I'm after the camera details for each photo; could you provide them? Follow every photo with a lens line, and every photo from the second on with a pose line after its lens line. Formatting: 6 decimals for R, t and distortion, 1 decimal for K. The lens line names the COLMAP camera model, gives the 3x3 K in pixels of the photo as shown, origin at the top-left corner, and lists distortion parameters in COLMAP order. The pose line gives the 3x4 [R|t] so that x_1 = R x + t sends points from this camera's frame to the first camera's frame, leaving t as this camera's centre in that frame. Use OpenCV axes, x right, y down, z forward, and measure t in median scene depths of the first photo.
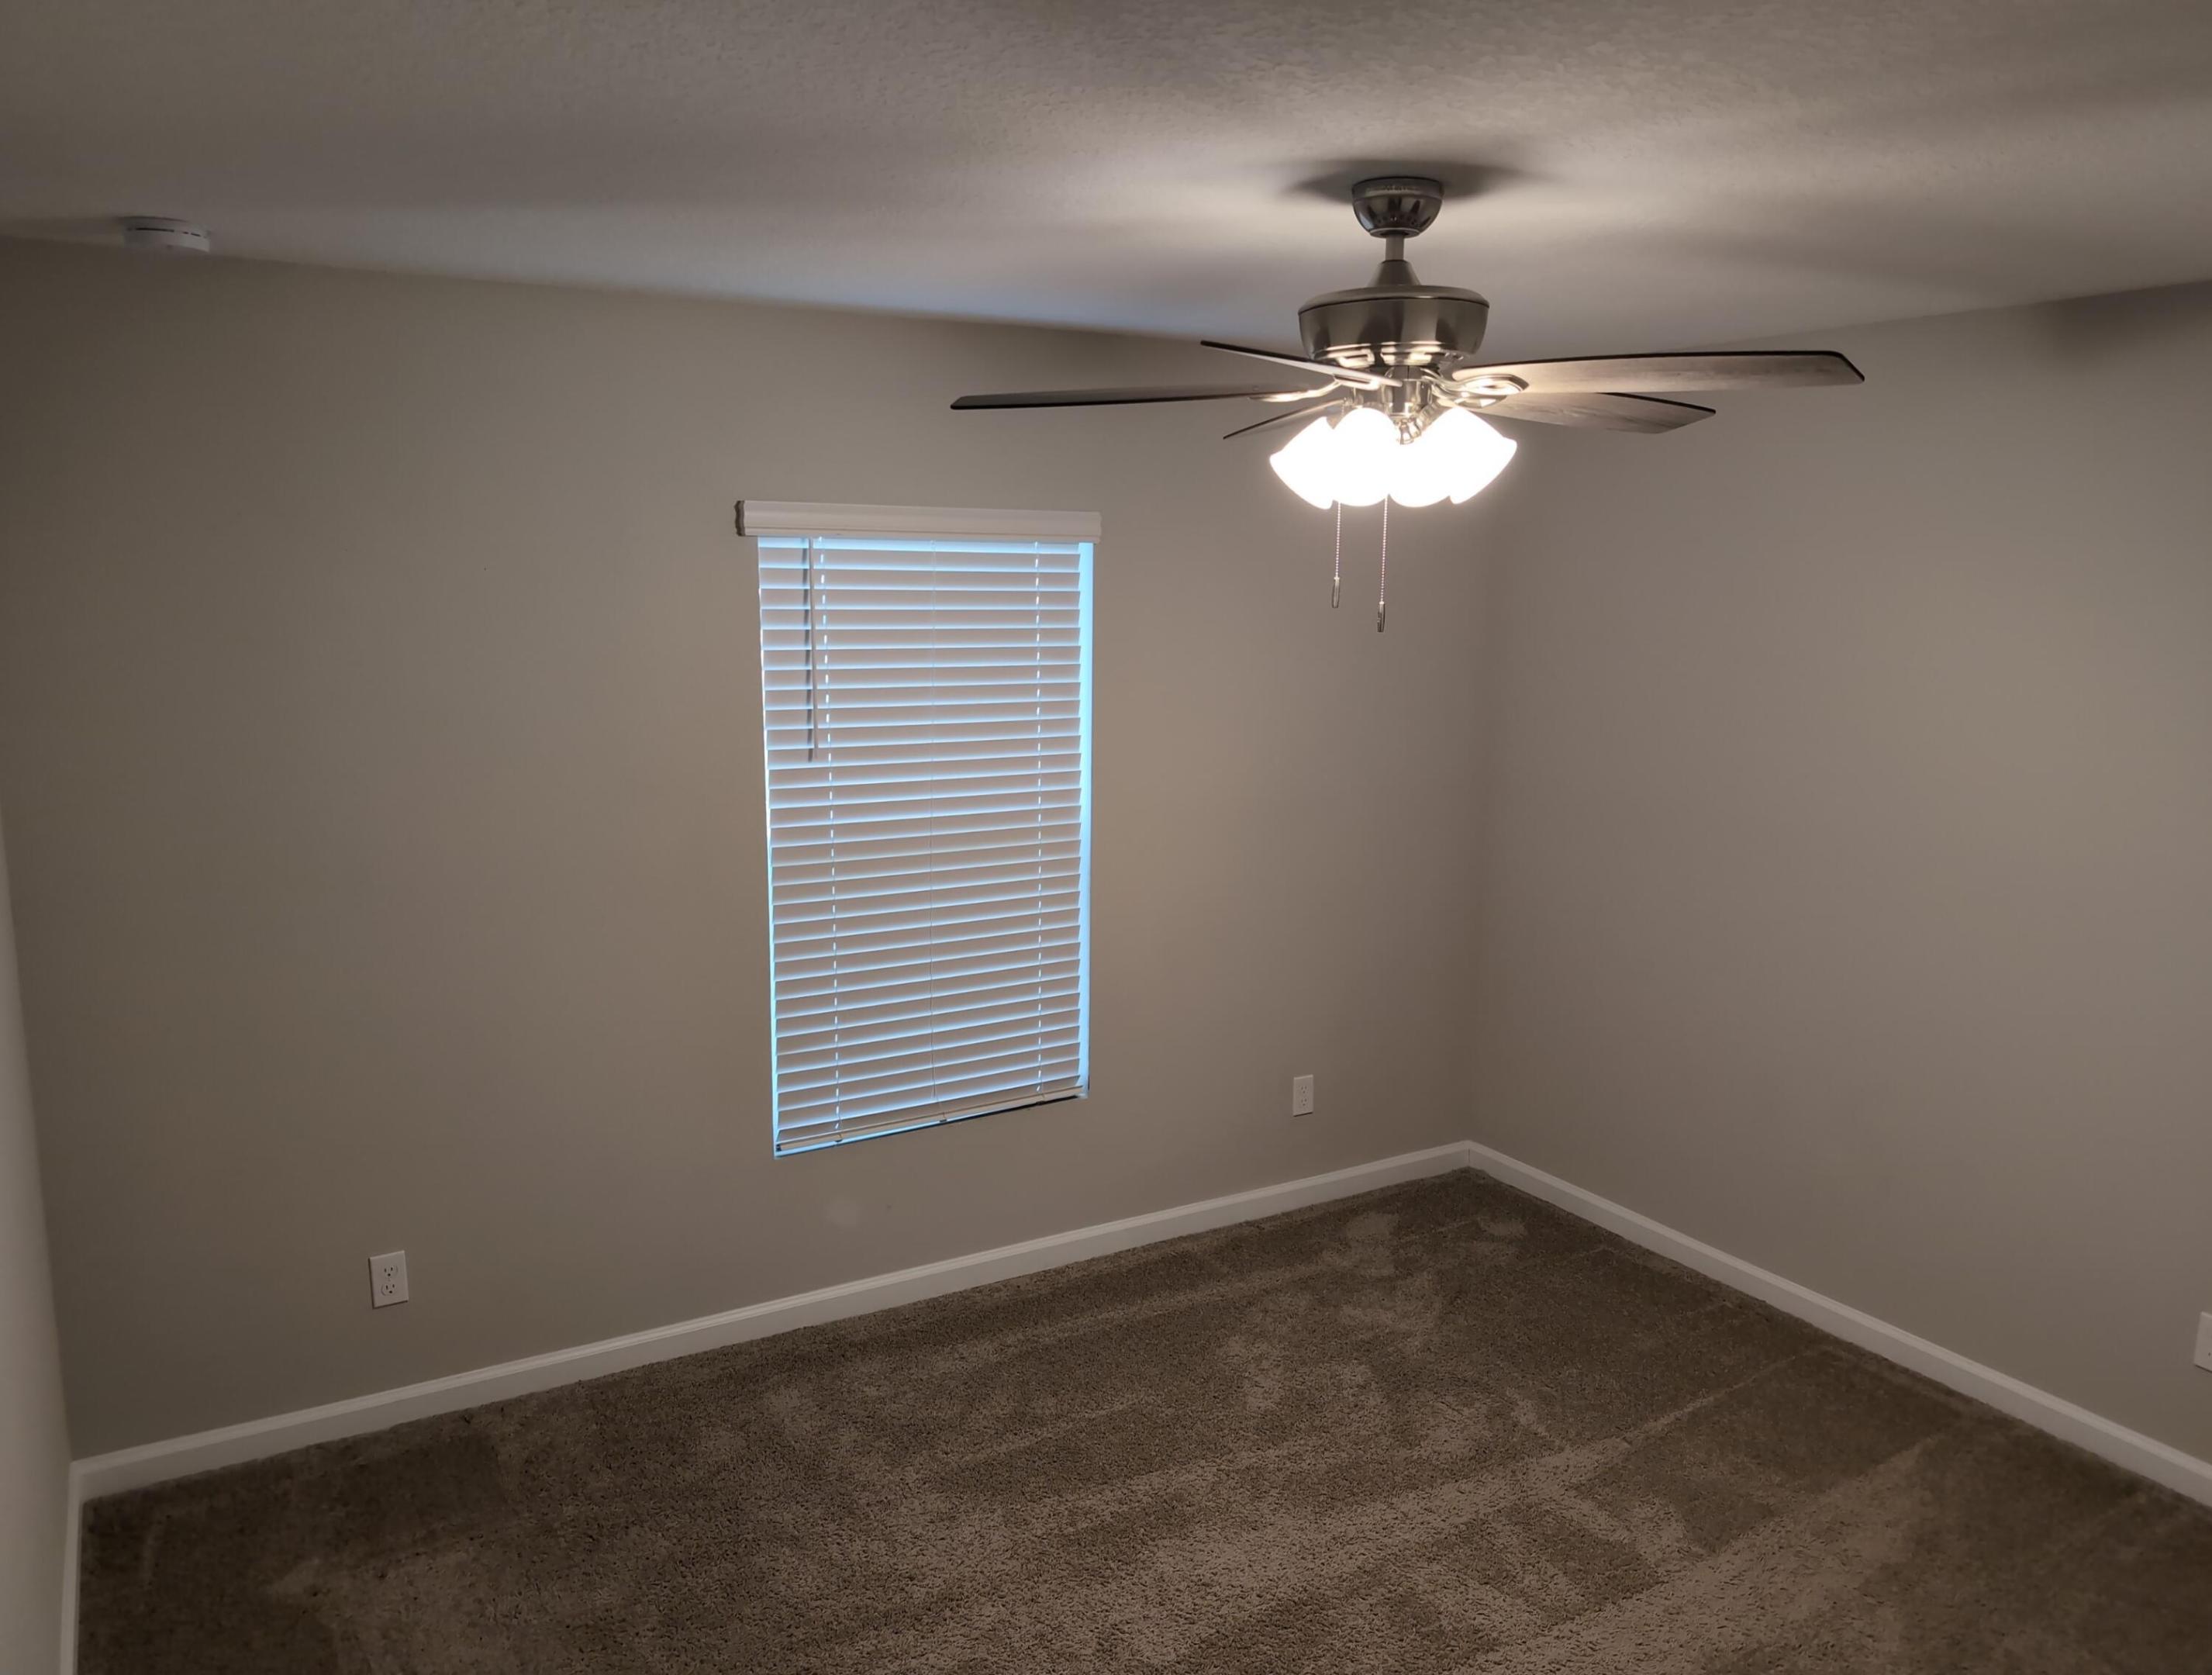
lens RADIAL K [[1621.5, 0, 1073.1], [0, 1621.5, 836.8], [0, 0, 1]] dist [0.007830, -0.000885]
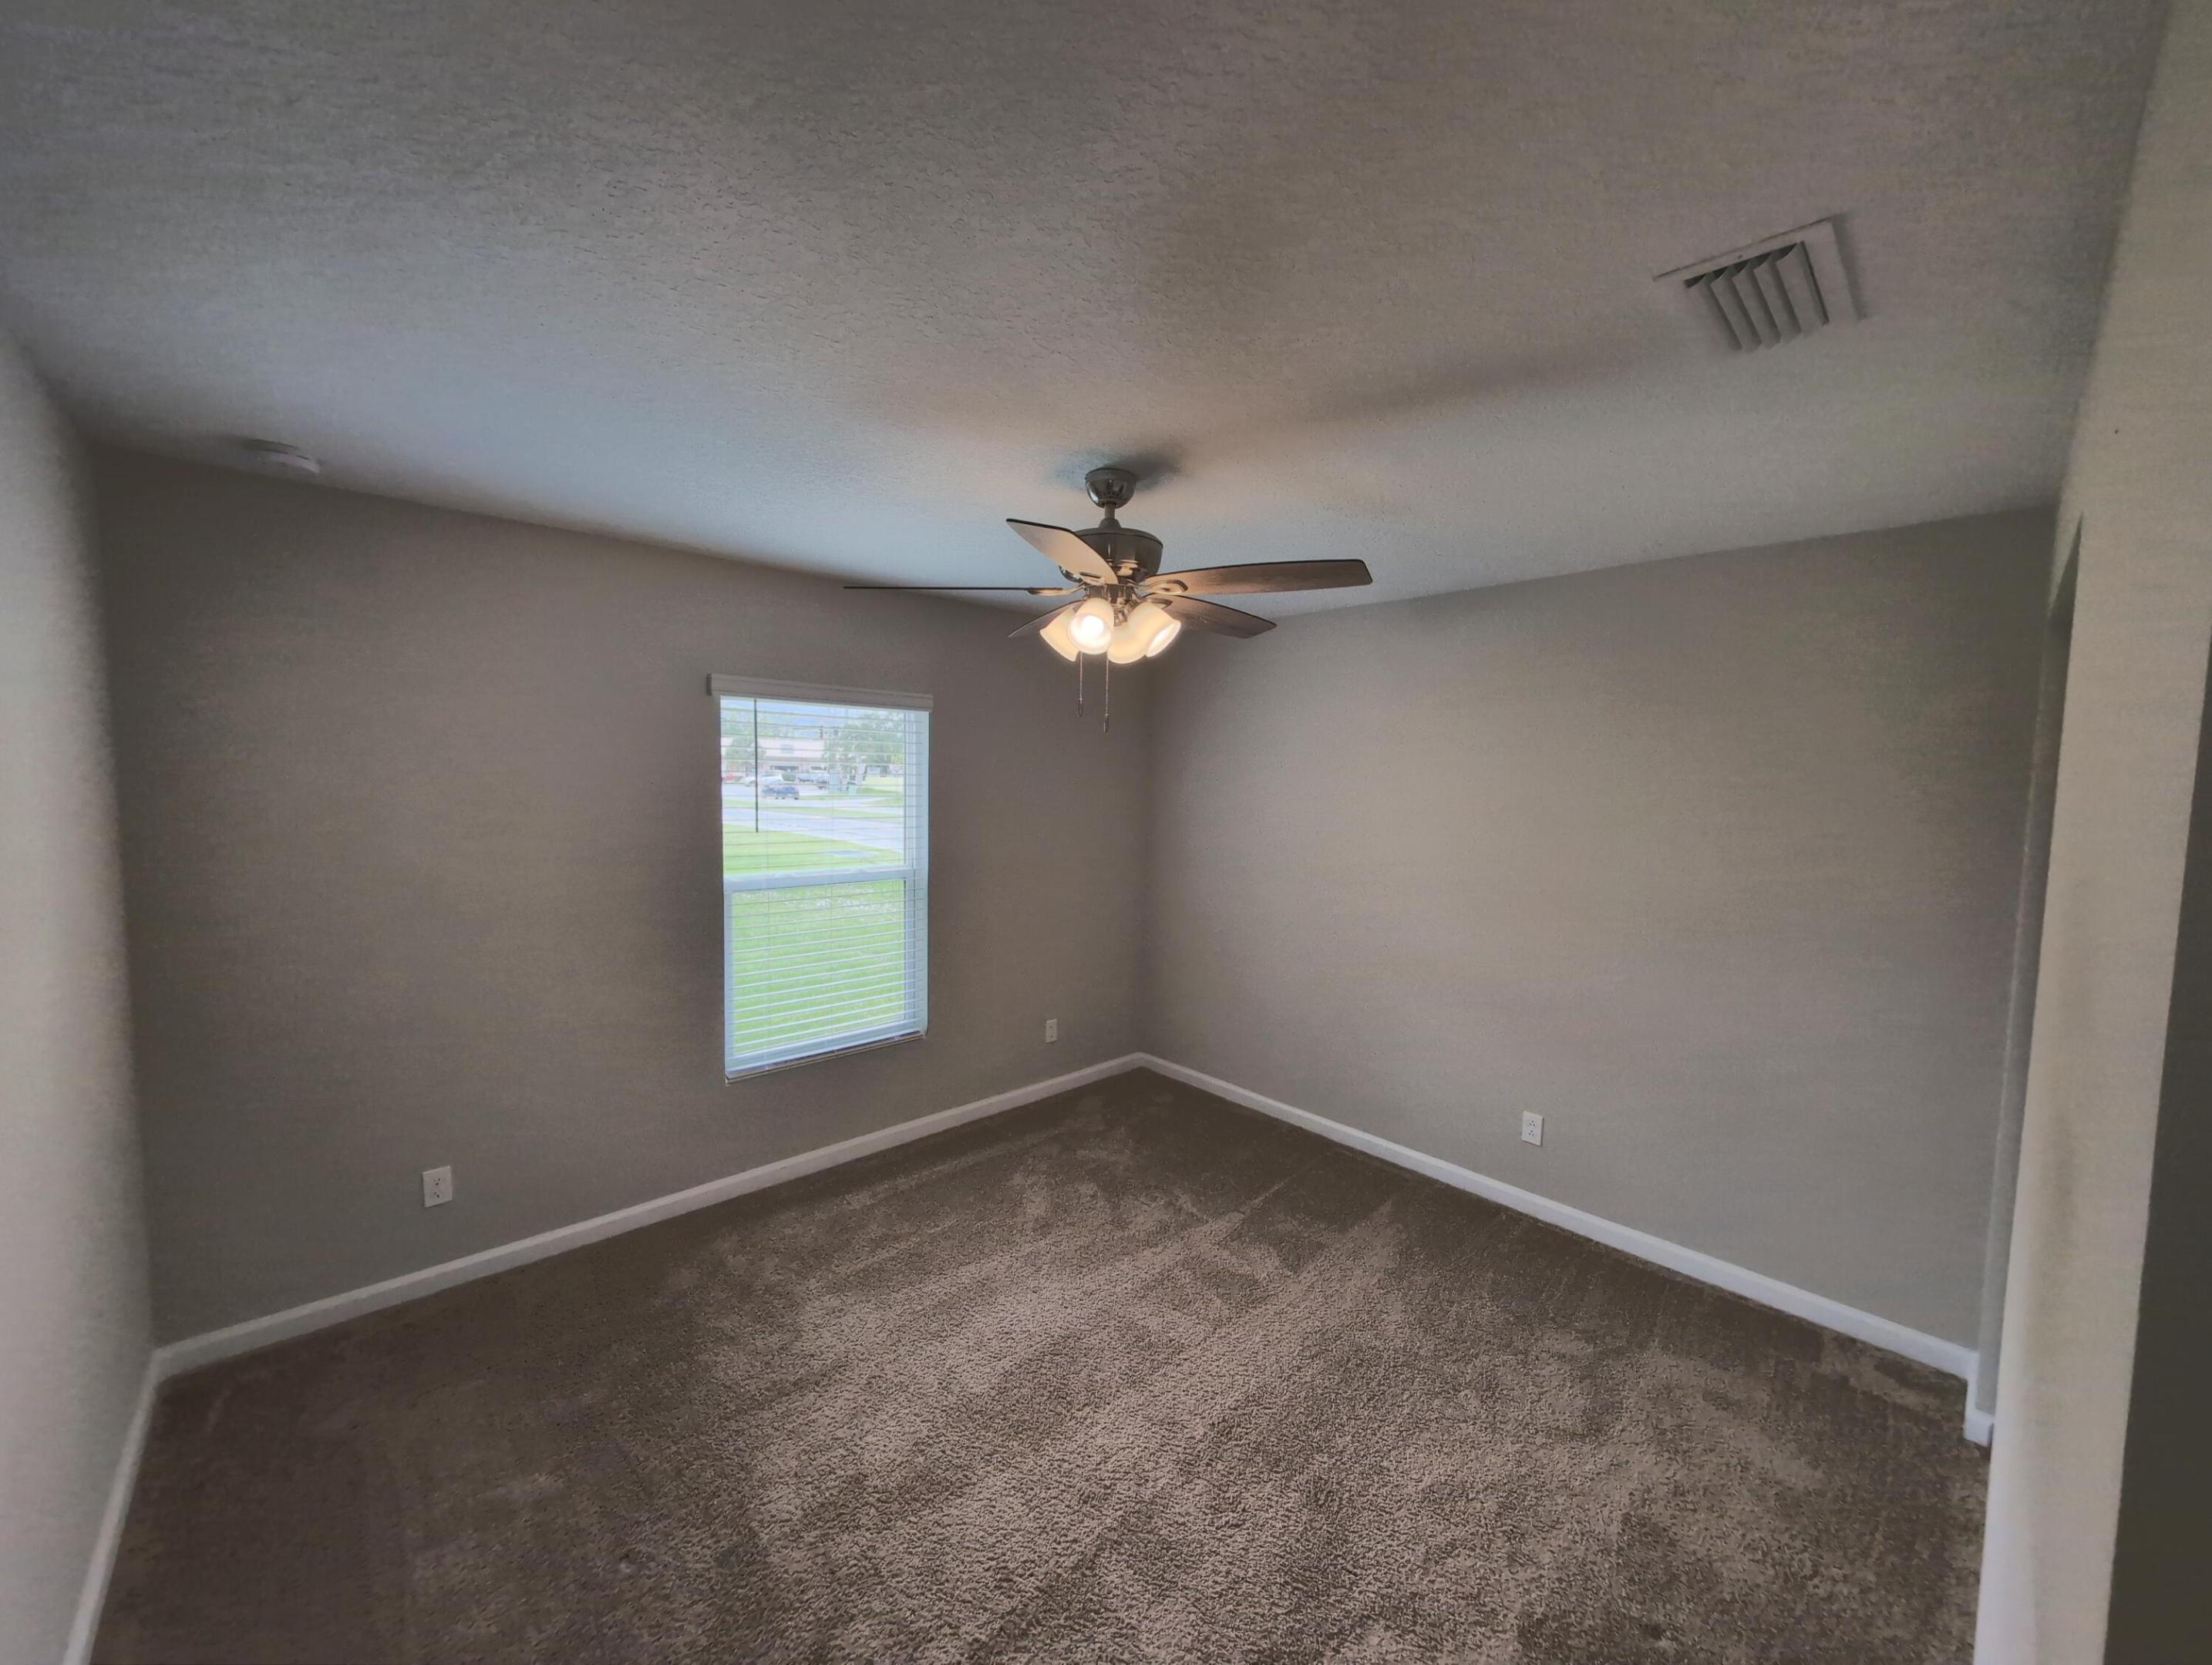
lens RADIAL K [[832.6, 0, 1099.9], [0, 832.6, 834.8], [0, 0, 1]] dist [0.002892, -0.000115]
pose [[0.975826, -0.004519, 0.218504, -0.005428], [0.024917, 0.995567, -0.090689, 0.044445], [-0.217126, 0.093941, 0.971613, 0.124401]]
